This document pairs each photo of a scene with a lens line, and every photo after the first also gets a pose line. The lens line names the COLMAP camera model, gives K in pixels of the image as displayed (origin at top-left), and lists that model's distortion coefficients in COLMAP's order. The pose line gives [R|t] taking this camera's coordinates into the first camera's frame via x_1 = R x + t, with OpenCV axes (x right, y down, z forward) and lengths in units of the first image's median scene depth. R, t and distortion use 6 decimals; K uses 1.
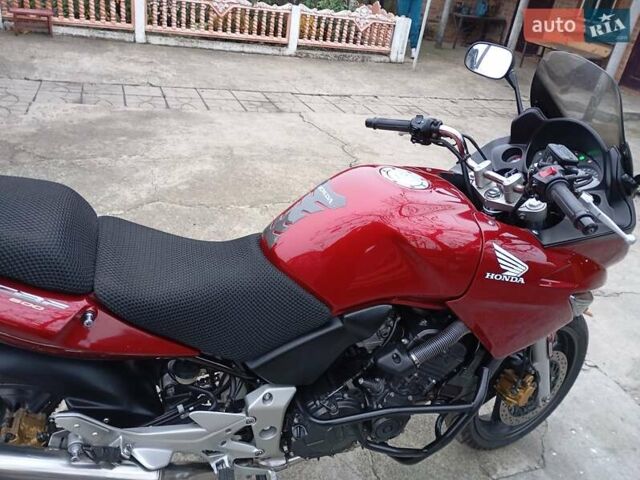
lens RADIAL K [[531.3, 0, 319.3], [0, 531.3, 238.4], [0, 0, 1]] dist [0.061798, -0.067891]
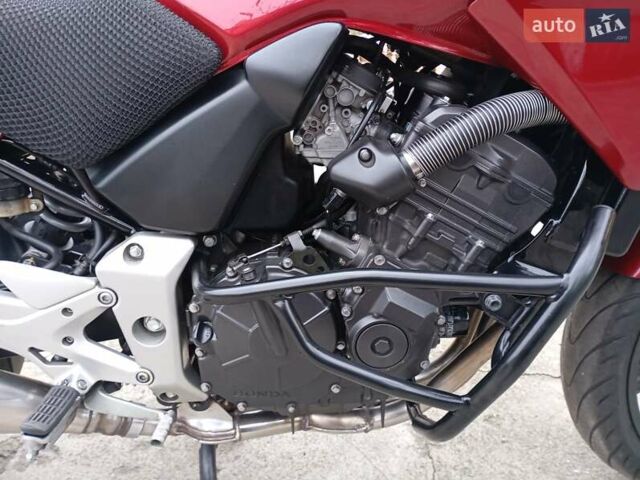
lens RADIAL K [[531.3, 0, 320.1], [0, 531.3, 234.6], [0, 0, 1]] dist [0.061798, -0.067891]
pose [[0.942160, -0.031112, -0.333716, 0.248407], [-0.024641, 0.986558, -0.161545, 0.352450], [0.334257, 0.160425, 0.928728, 0.551224]]
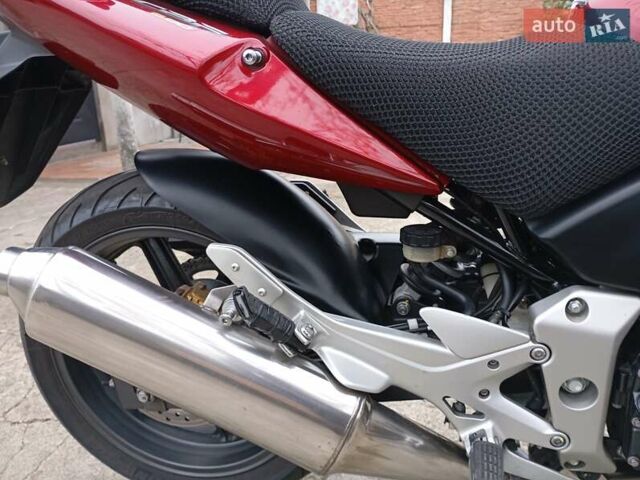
lens RADIAL K [[531.3, 0, 322.3], [0, 531.3, 241.4], [0, 0, 1]] dist [0.061798, -0.067891]
pose [[0.850271, -0.009853, -0.526252, -0.033956], [-0.110051, 0.974398, -0.196055, 0.352372], [0.514711, 0.224614, 0.827418, 0.439133]]
